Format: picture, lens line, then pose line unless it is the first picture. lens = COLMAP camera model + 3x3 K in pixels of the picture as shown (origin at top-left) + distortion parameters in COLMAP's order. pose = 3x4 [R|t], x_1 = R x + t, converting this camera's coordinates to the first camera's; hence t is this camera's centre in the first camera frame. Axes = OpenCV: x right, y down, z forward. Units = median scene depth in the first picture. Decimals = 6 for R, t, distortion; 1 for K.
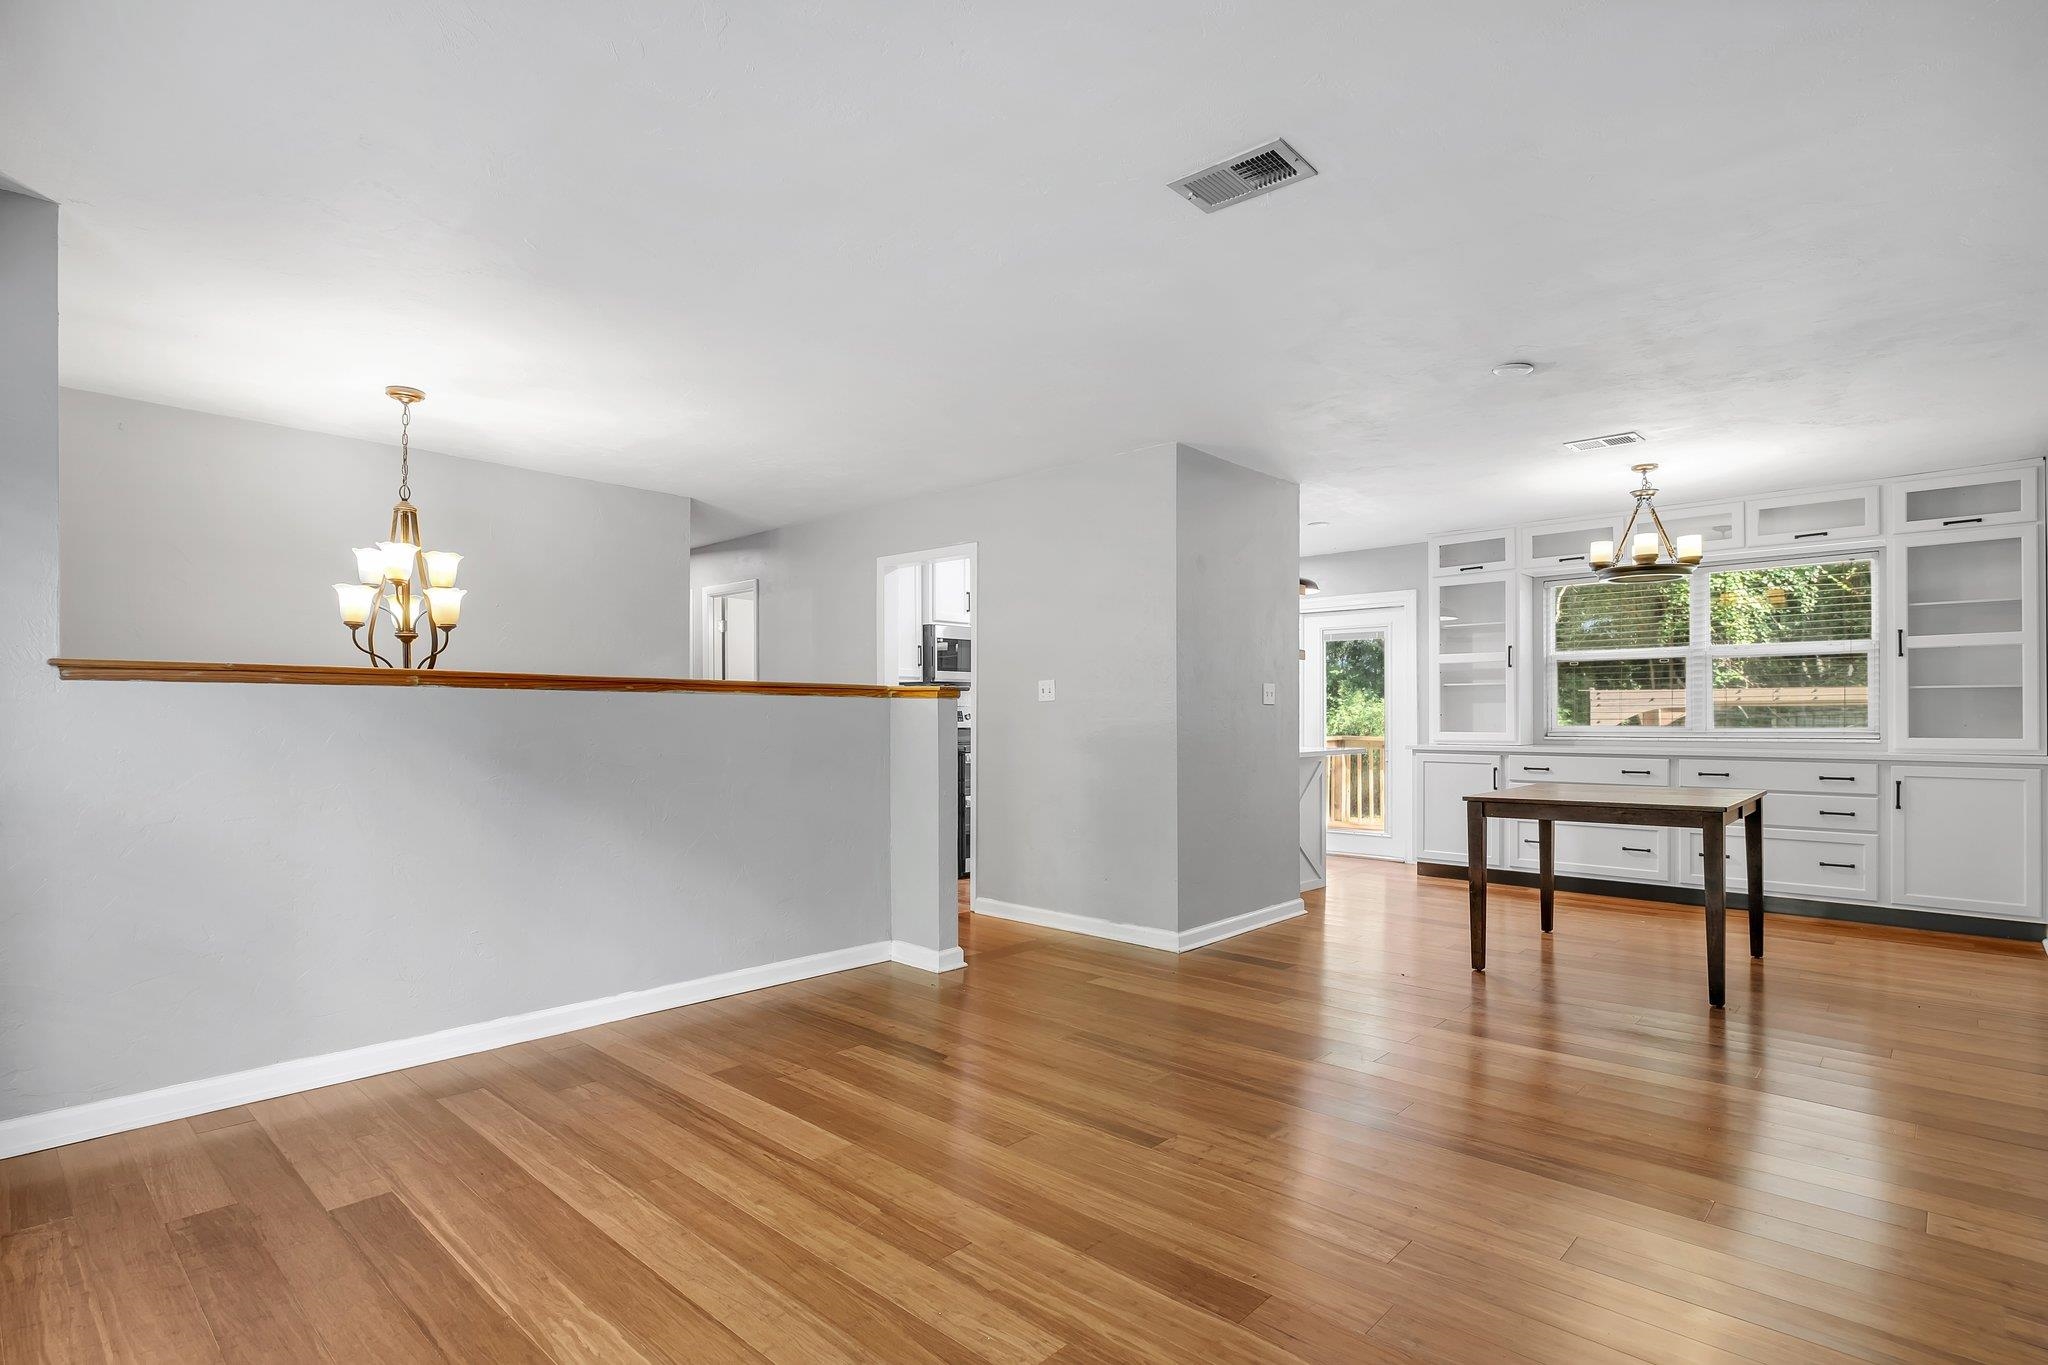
lens RADIAL K [[959.6, 0, 1063.3], [0, 959.6, 711.3], [0, 0, 1]] dist [-0.001398, -0.000097]
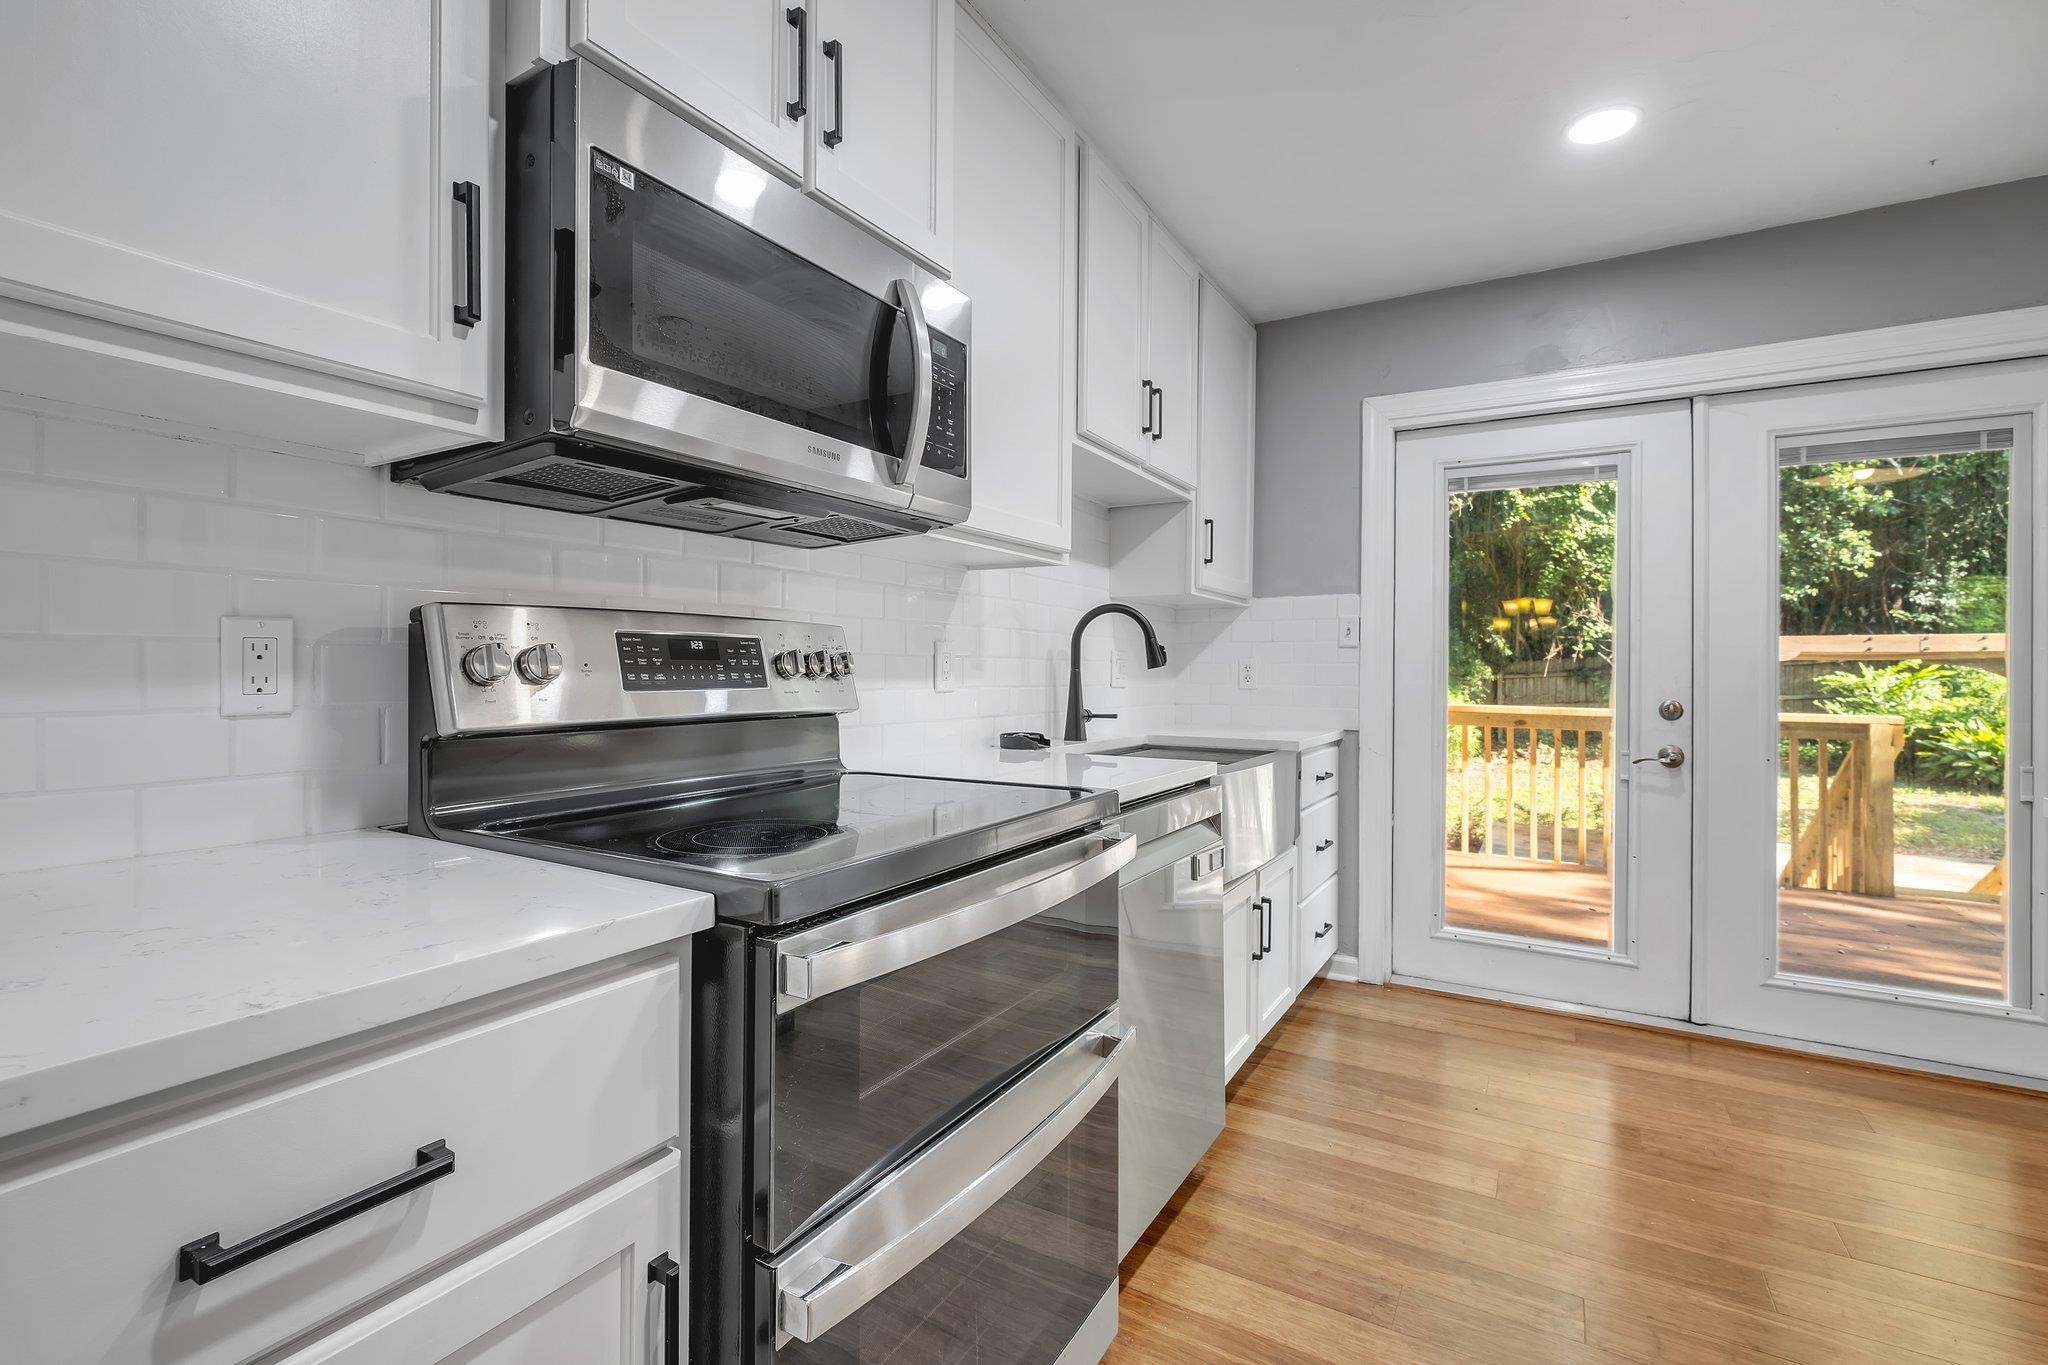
lens RADIAL K [[870.1, 0, 1035.1], [0, 870.1, 674.5], [0, 0, 1]] dist [-0.001933, -0.000194]
pose [[0.980931, 0.001471, 0.194348, -0.104130], [-0.003261, 0.999955, 0.008890, 0.006870], [-0.194327, -0.009354, 0.980892, 0.991526]]
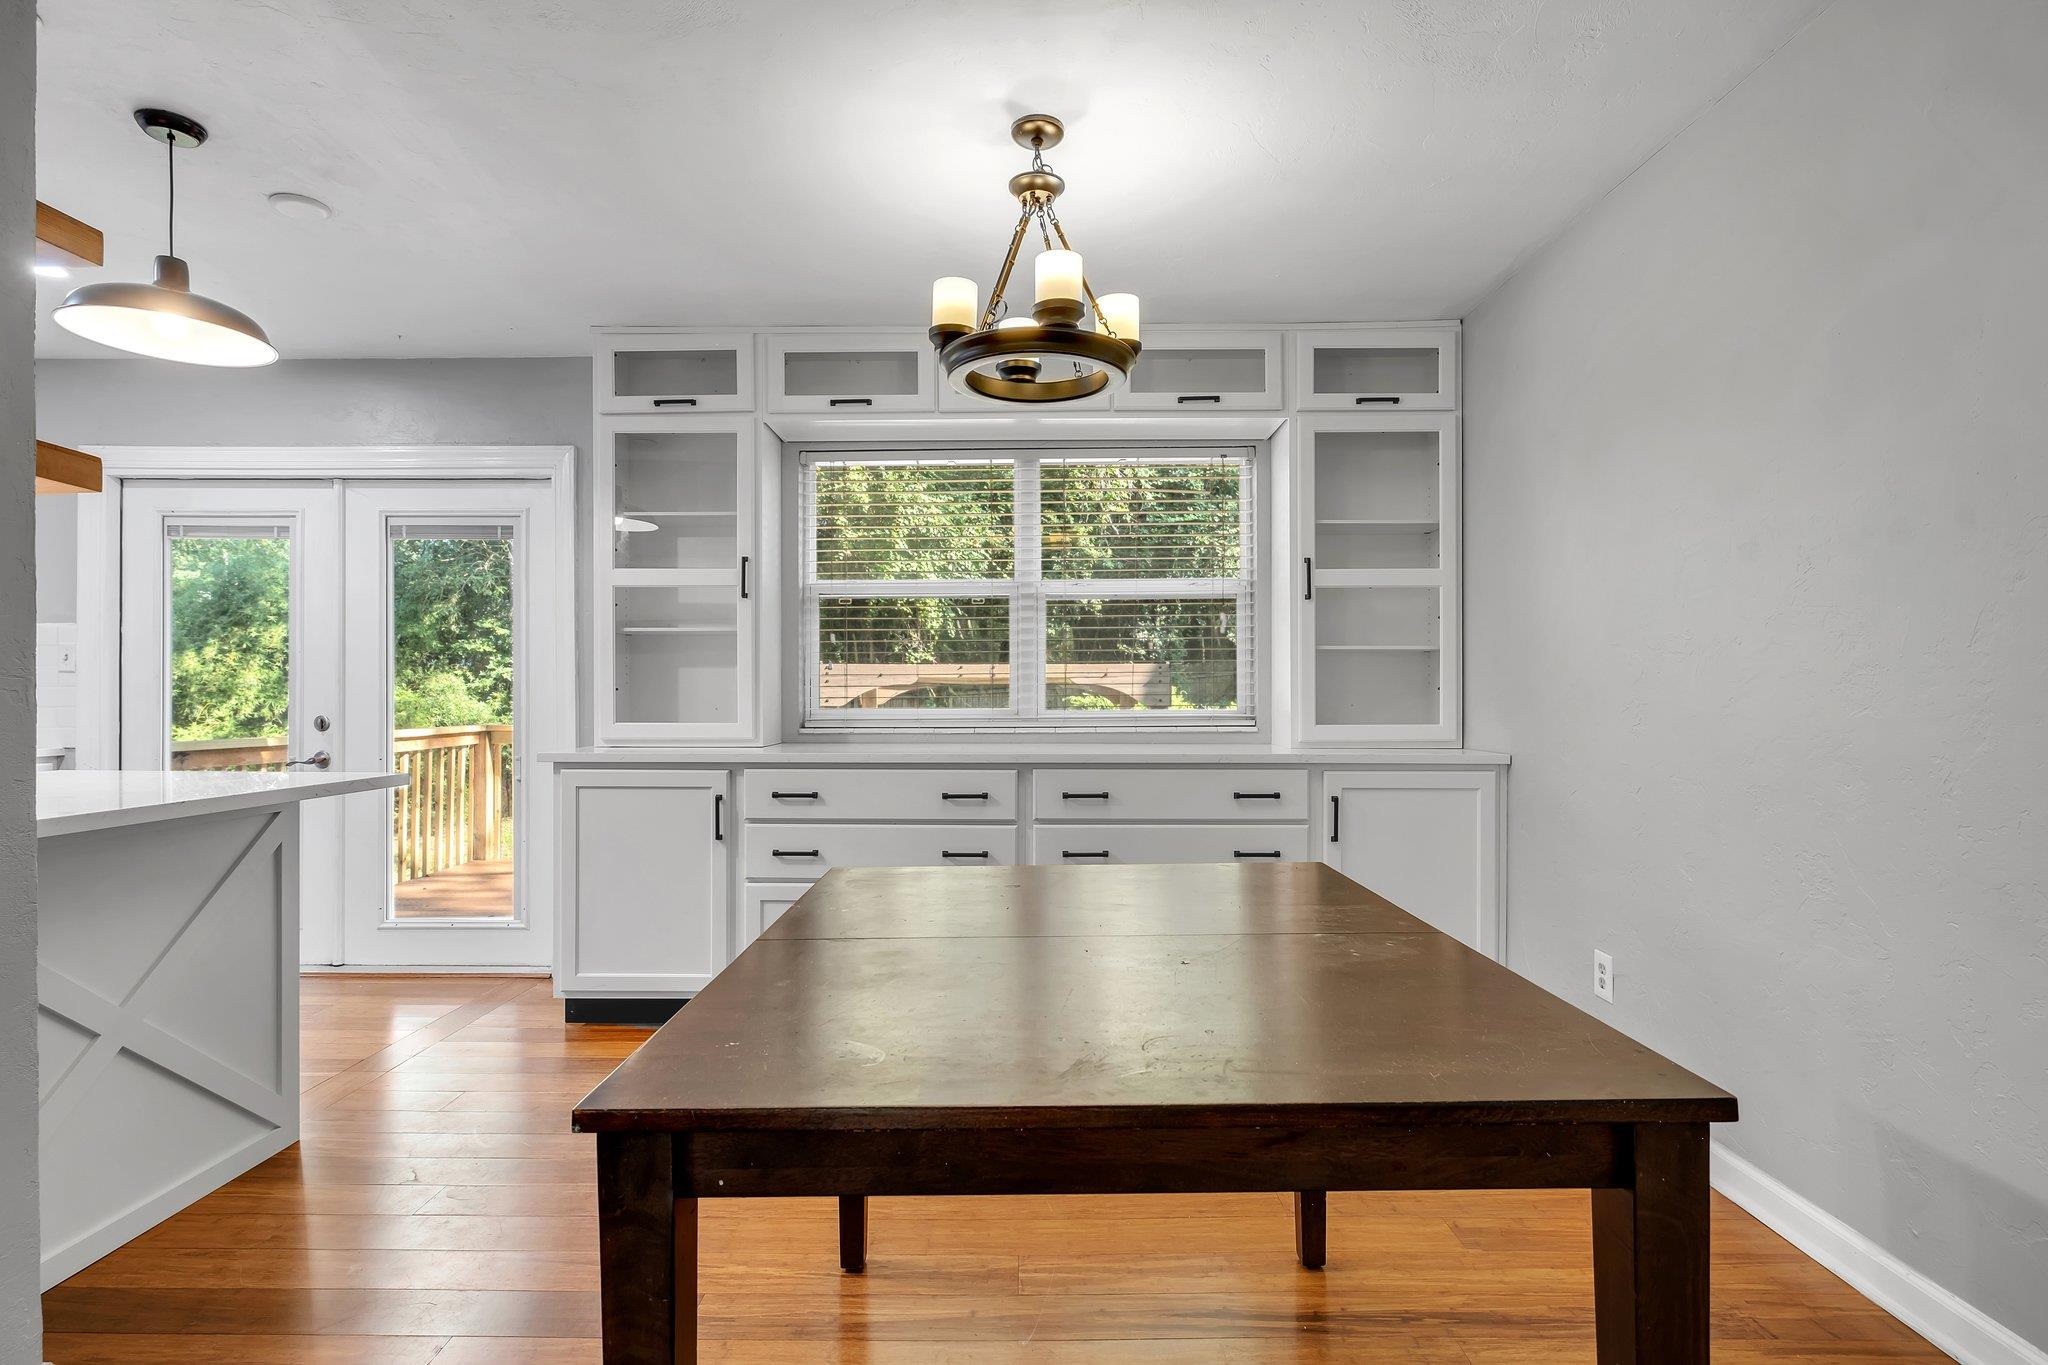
lens RADIAL K [[941.6, 0, 961.3], [0, 941.6, 691.5], [0, 0, 1]] dist [-0.001868, -0.000295]
pose [[0.777405, 0.001415, 0.628999, 0.269102], [-0.002583, 0.999996, 0.000943, 0.004724], [-0.628995, -0.002357, 0.777406, 0.603984]]
